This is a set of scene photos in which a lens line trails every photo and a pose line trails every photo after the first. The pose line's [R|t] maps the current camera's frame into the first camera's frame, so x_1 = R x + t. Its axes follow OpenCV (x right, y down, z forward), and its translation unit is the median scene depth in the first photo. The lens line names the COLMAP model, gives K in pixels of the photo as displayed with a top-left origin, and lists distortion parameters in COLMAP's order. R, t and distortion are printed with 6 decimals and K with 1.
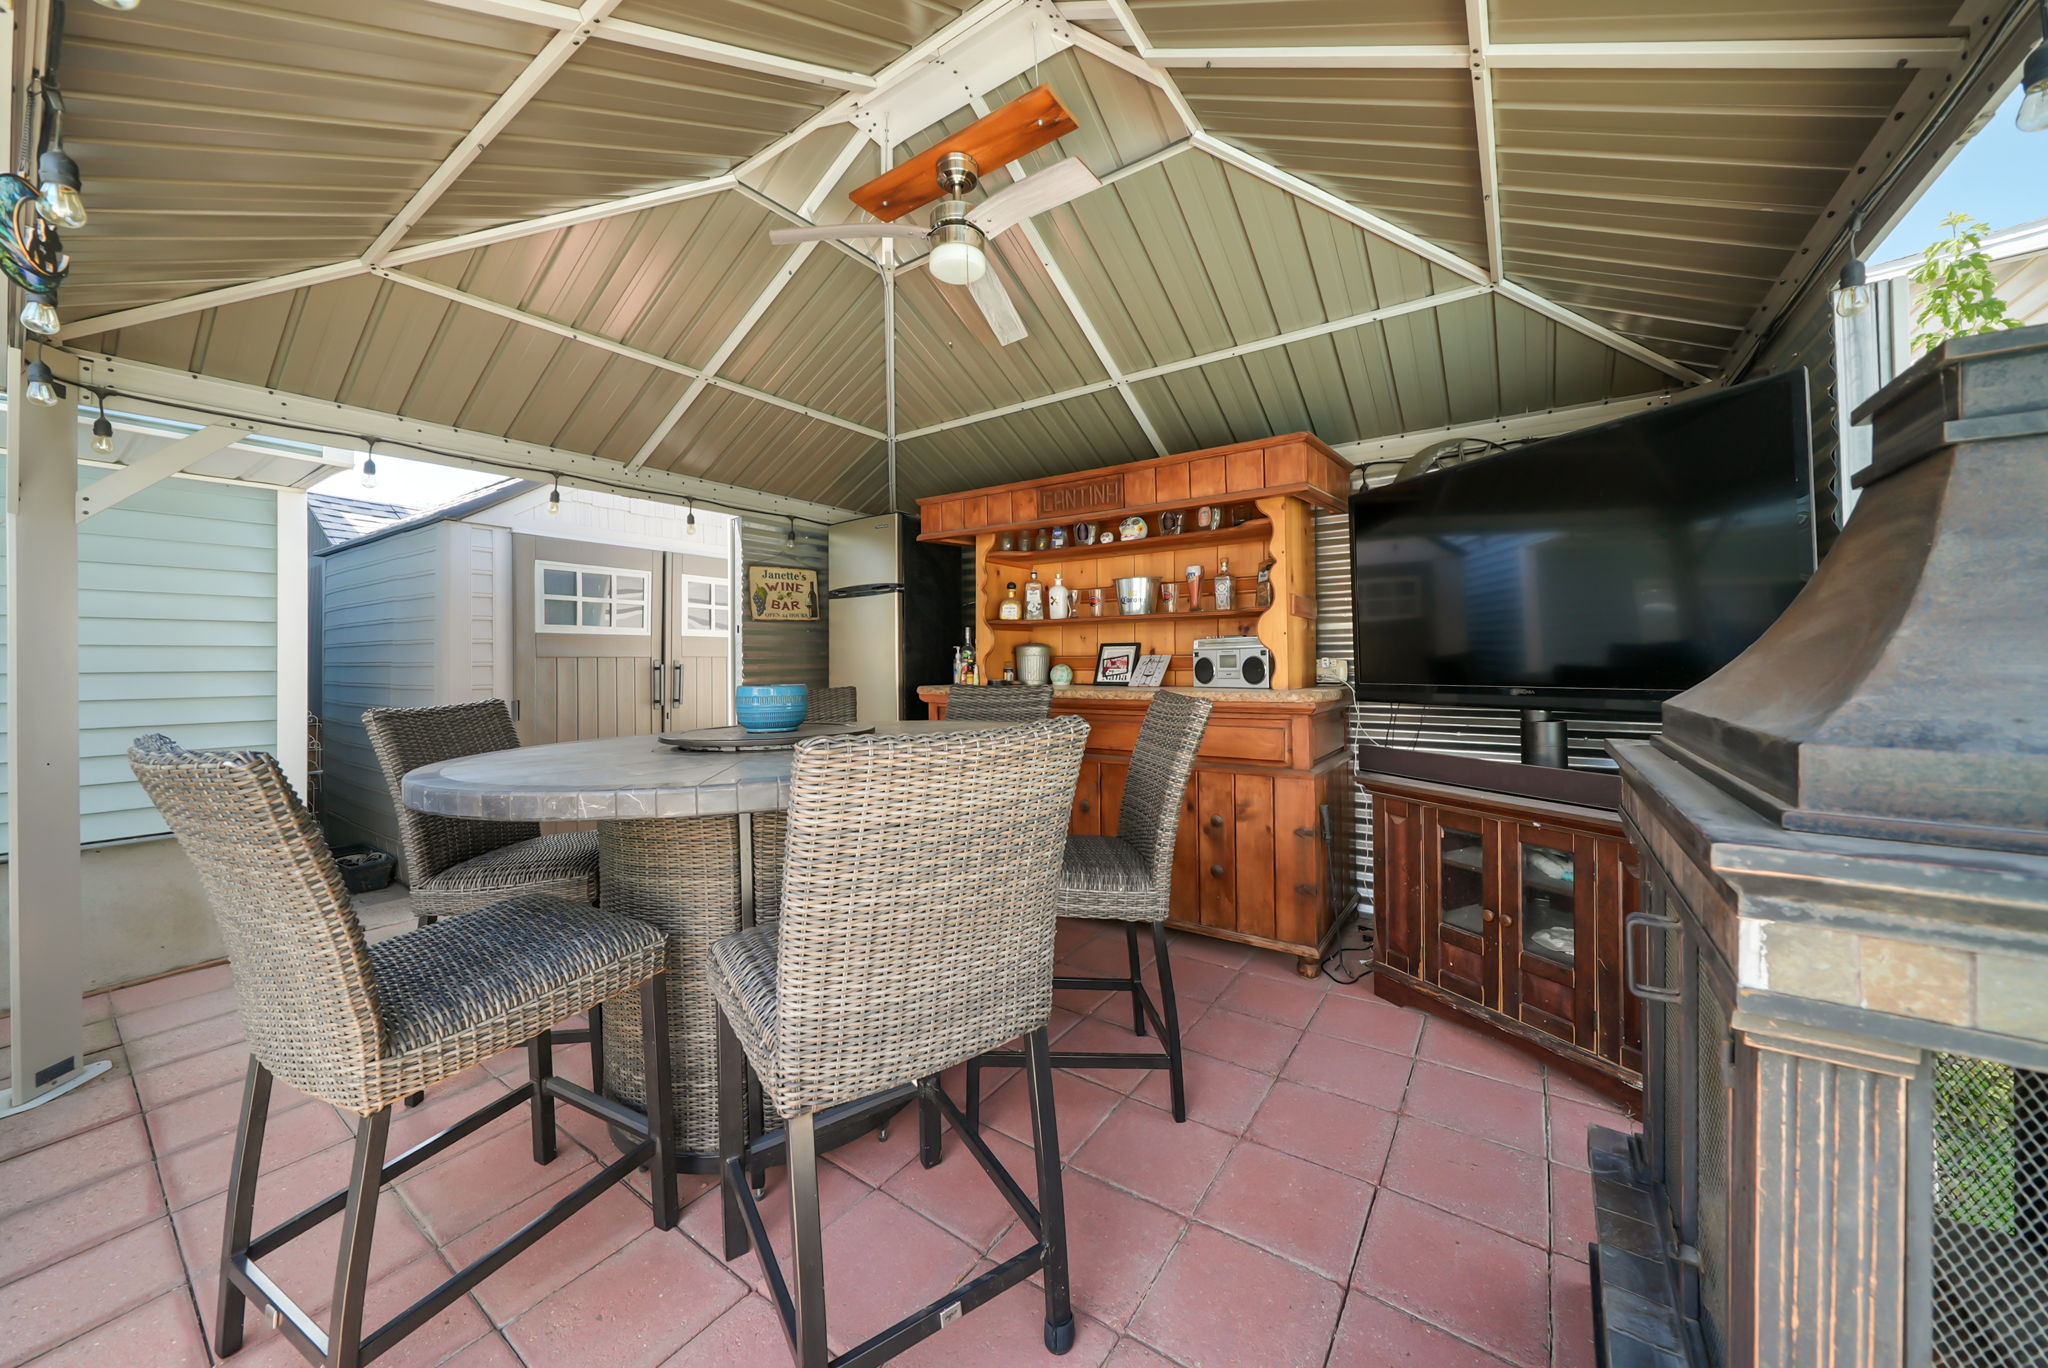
lens RADIAL K [[702.2, 0, 1024.0], [0, 702.2, 684.0], [0, 0, 1]] dist [-0.001166, -0.000145]
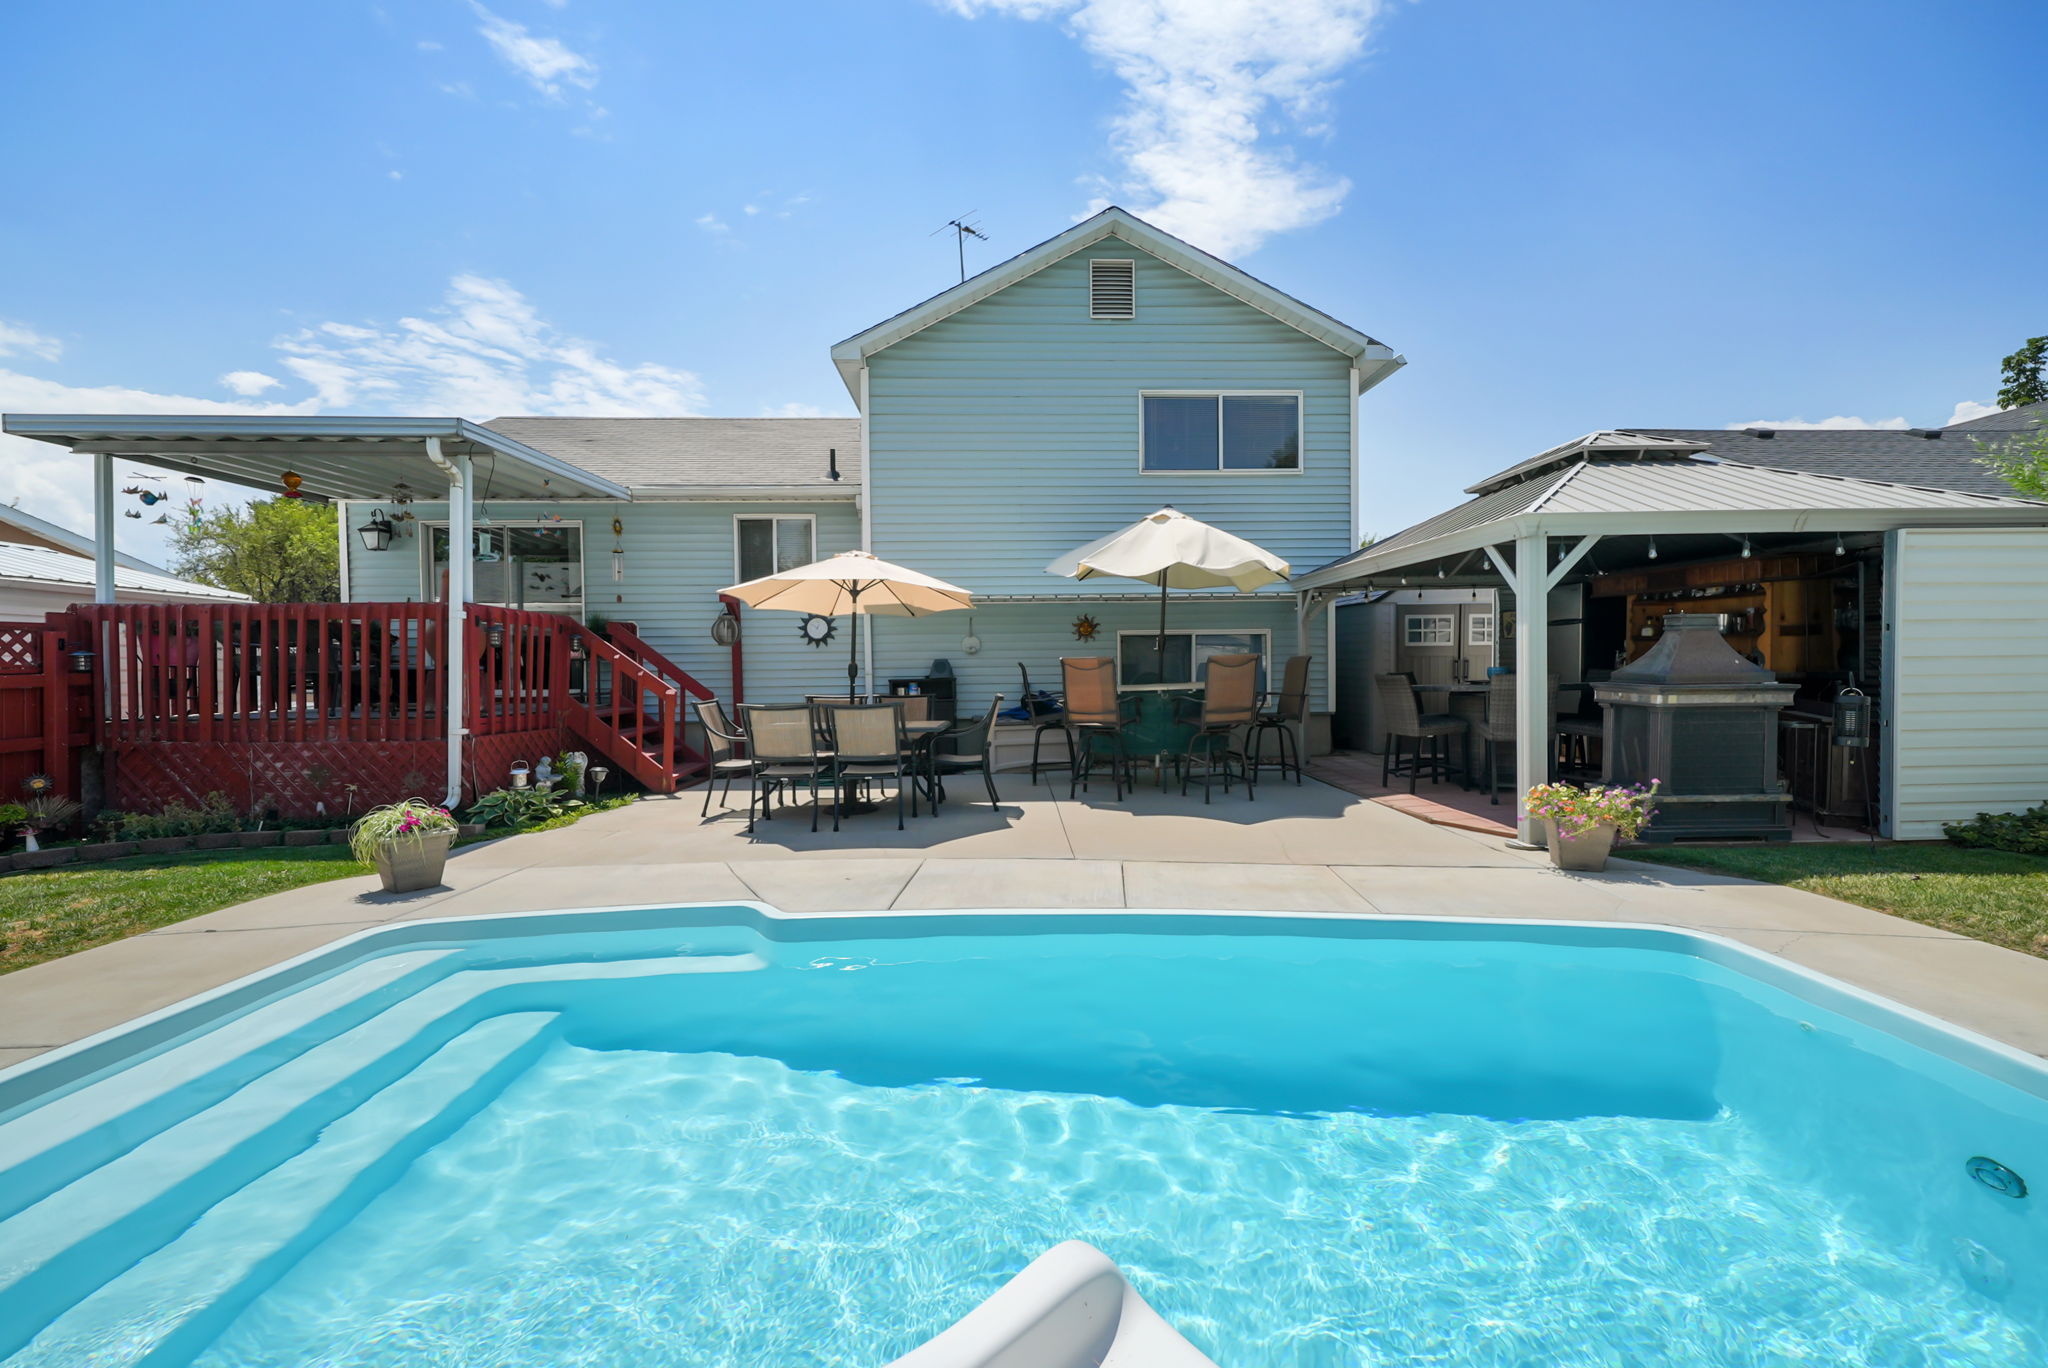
lens RADIAL K [[838.7, 0, 1024.0], [0, 838.7, 684.0], [0, 0, 1]] dist [0.000345, -0.000165]
pose [[0.597957, 0.023878, -0.801173, 0.792443], [-0.014659, 0.999715, 0.018855, 0.019546], [0.801394, 0.000470, 0.598136, -1.699526]]
